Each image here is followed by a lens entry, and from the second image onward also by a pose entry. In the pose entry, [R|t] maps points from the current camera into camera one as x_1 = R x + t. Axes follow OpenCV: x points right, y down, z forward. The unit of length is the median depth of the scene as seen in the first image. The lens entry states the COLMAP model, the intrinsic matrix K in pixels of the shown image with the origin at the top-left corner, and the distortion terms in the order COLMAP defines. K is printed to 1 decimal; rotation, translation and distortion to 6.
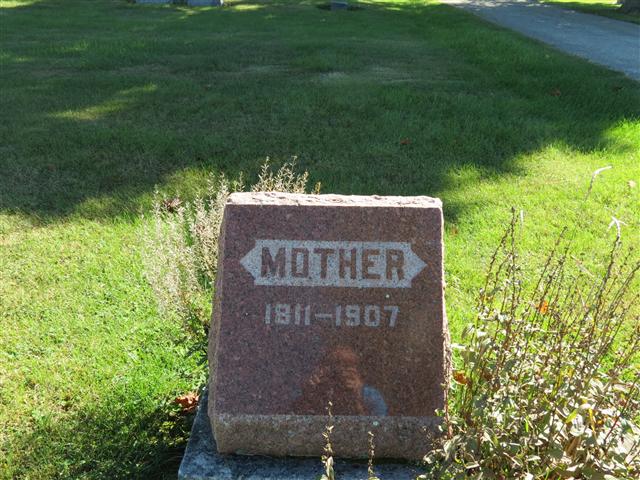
lens RADIAL K [[666.6, 0, 318.6], [0, 666.6, 242.2], [0, 0, 1]] dist [-0.052644, 0.000000]
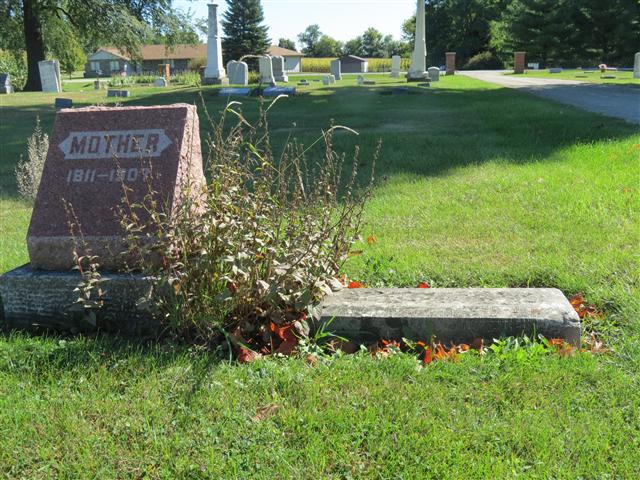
lens RADIAL K [[666.6, 0, 322.5], [0, 666.6, 238.5], [0, 0, 1]] dist [-0.052644, 0.000000]
pose [[0.983898, -0.015088, -0.178091, 0.746844], [-0.014725, 0.986200, -0.164903, 0.481467], [0.178121, 0.164870, 0.970098, -0.328381]]
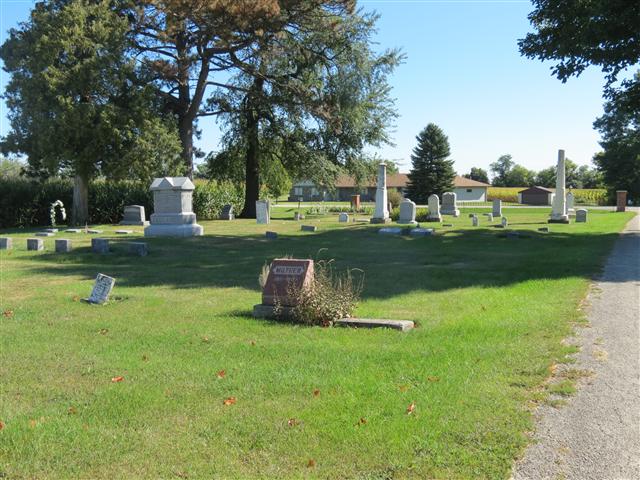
lens RADIAL K [[666.6, 0, 319.6], [0, 666.6, 239.1], [0, 0, 1]] dist [-0.052644, 0.000000]
pose [[0.894728, -0.010622, -0.446484, 2.521733], [-0.146895, 0.937095, -0.316662, 1.390946], [0.421761, 0.348913, 0.836885, -3.260836]]
